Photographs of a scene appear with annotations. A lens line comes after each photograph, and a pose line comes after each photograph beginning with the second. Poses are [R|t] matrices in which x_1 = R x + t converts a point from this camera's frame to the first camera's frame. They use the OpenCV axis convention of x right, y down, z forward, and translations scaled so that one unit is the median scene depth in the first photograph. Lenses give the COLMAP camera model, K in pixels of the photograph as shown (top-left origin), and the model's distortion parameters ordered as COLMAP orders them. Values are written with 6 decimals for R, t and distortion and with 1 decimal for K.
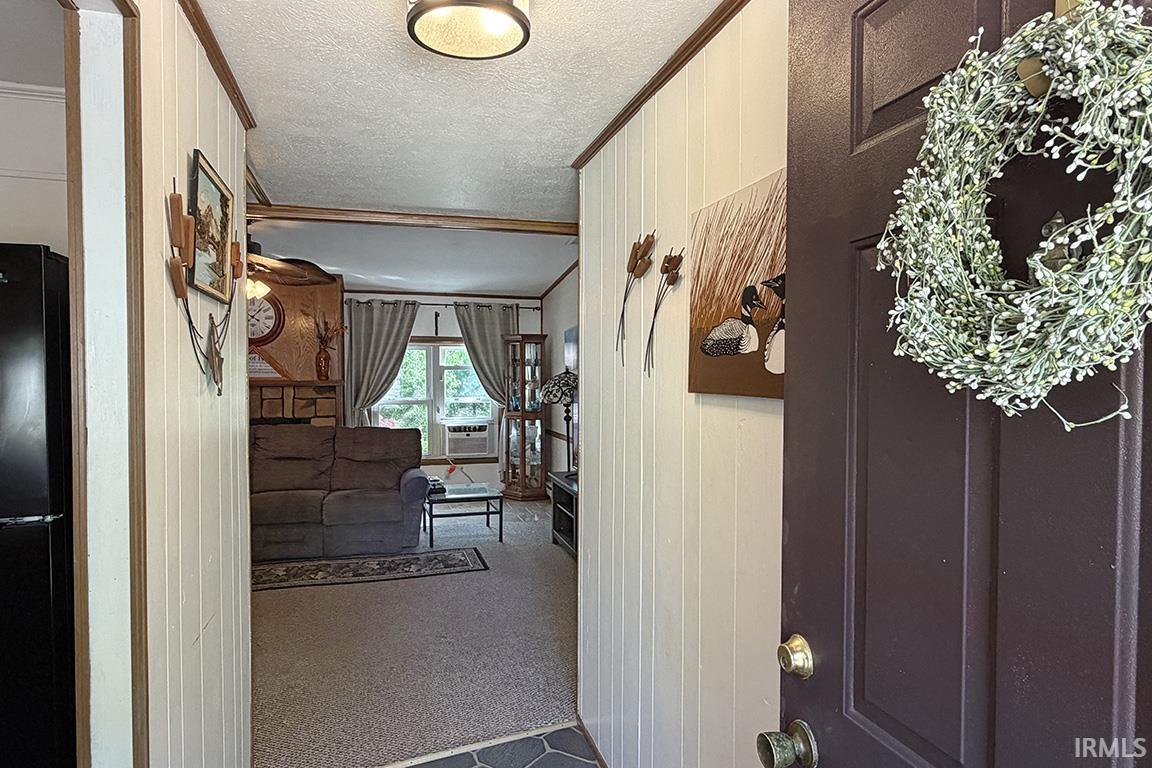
lens RADIAL K [[672.1, 0, 575.7], [0, 672.1, 388.4], [0, 0, 1]] dist [0.003038, 0.000437]
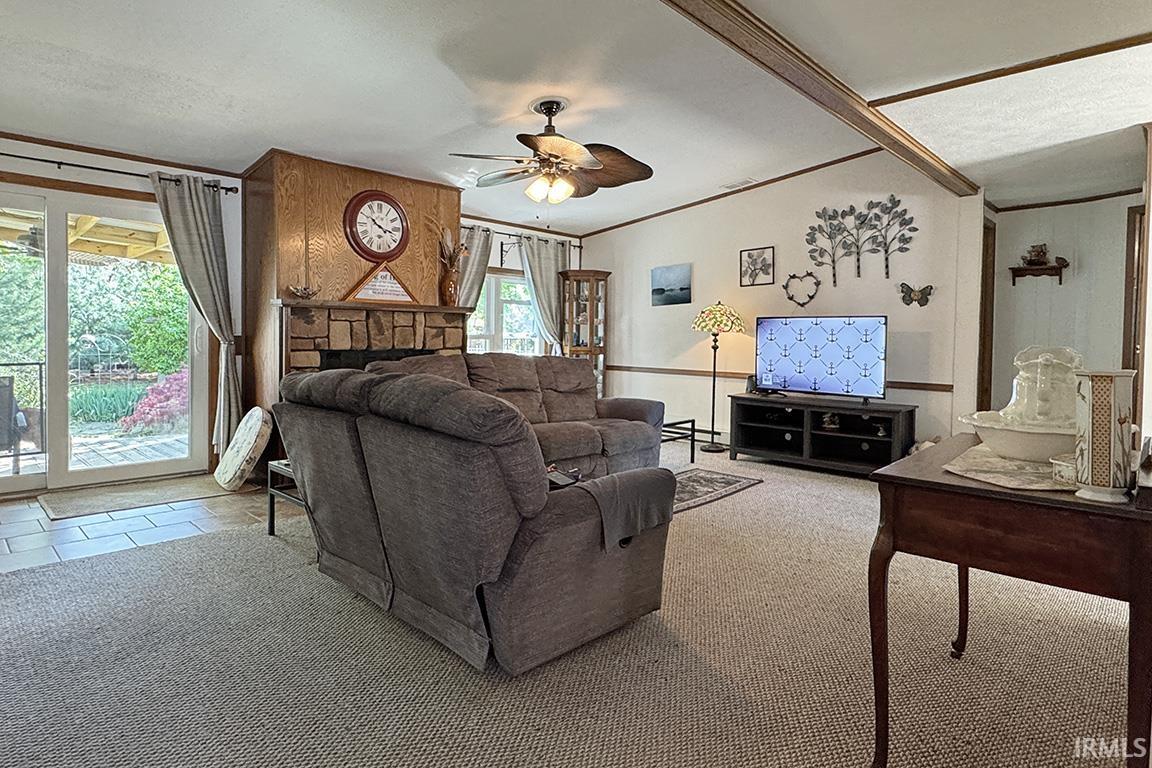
lens RADIAL K [[628.6, 0, 578.6], [0, 628.6, 350.2], [0, 0, 1]] dist [-0.006956, -0.000953]
pose [[0.868926, -0.001196, 0.494940, -0.641008], [-0.000505, 0.999994, 0.003303, 0.041929], [-0.494942, -0.003120, 0.868921, 0.205401]]
